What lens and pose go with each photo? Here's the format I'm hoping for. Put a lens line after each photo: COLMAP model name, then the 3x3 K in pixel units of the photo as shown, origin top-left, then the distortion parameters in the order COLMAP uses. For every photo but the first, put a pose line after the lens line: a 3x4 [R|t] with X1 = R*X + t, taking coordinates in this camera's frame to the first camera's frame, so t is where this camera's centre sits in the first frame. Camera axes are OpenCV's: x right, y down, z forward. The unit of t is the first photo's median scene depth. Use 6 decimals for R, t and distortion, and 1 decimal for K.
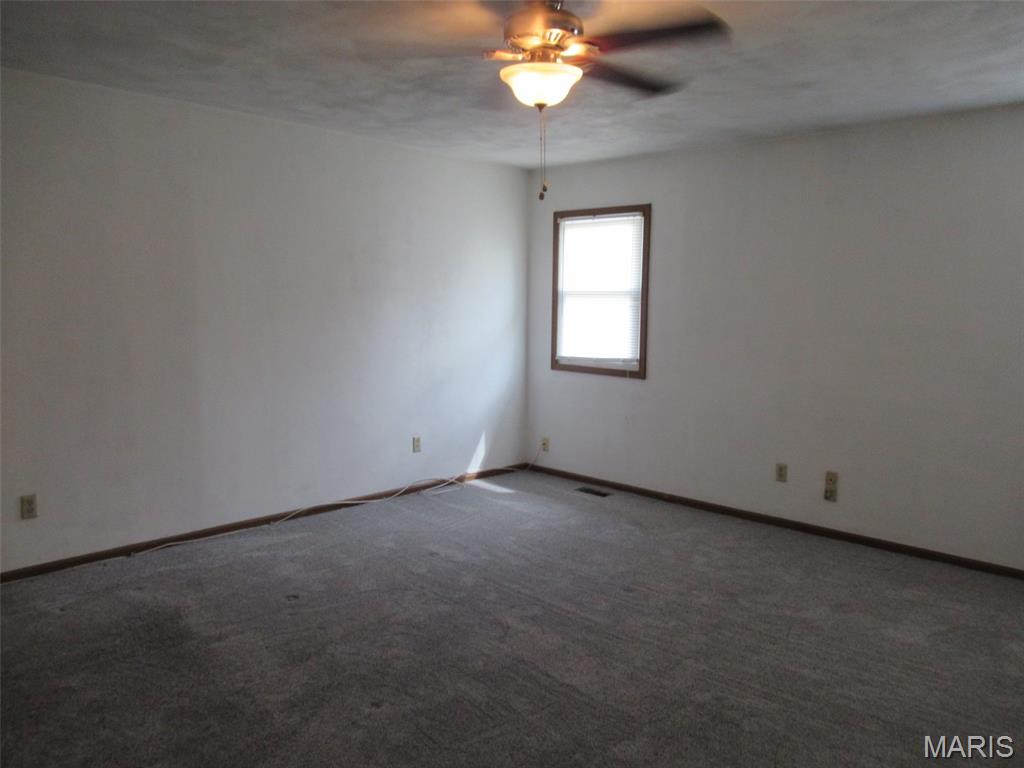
lens RADIAL K [[757.2, 0, 511.9], [0, 757.2, 374.9], [0, 0, 1]] dist [-0.050275, -0.001385]
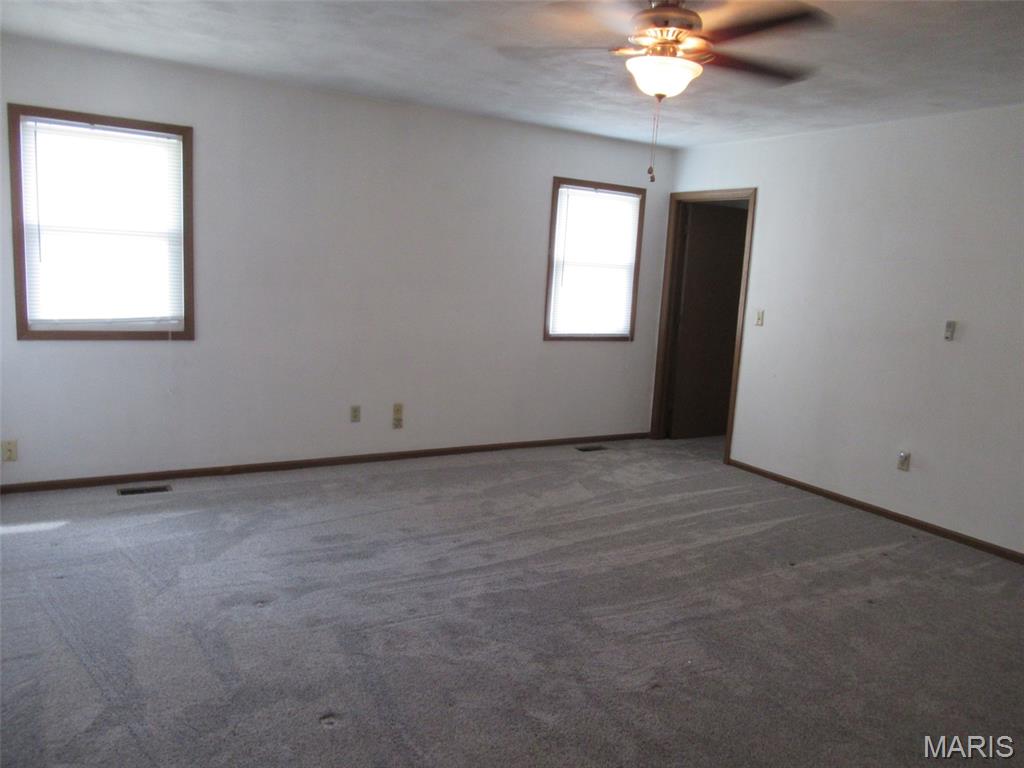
lens RADIAL K [[743.9, 0, 514.1], [0, 743.9, 366.0], [0, 0, 1]] dist [-0.009306, -0.002818]
pose [[0.277795, -0.128383, 0.952023, -0.804013], [0.047008, 0.991659, 0.120011, -0.074866], [-0.959489, 0.011414, 0.281513, 0.669079]]
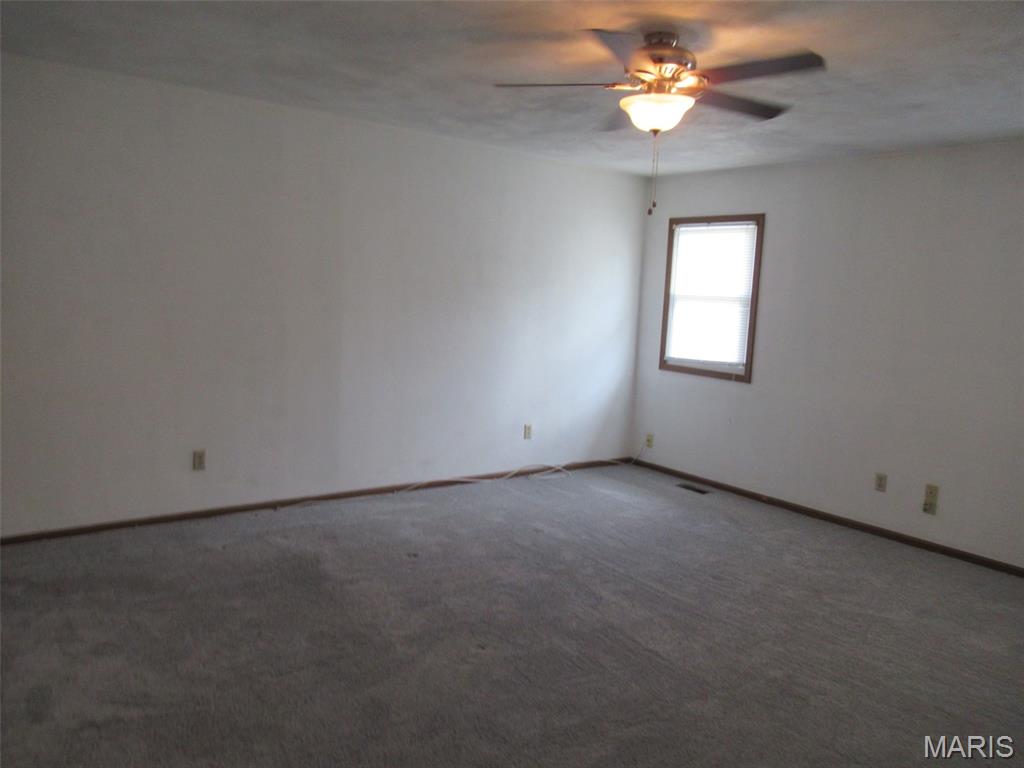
lens RADIAL K [[757.2, 0, 511.9], [0, 757.2, 374.9], [0, 0, 1]] dist [-0.050275, -0.001385]
pose [[0.987575, 0.054019, -0.147573, 0.009546], [-0.053376, 0.998540, 0.008316, 0.004735], [0.147807, -0.000335, 0.989016, -0.101106]]
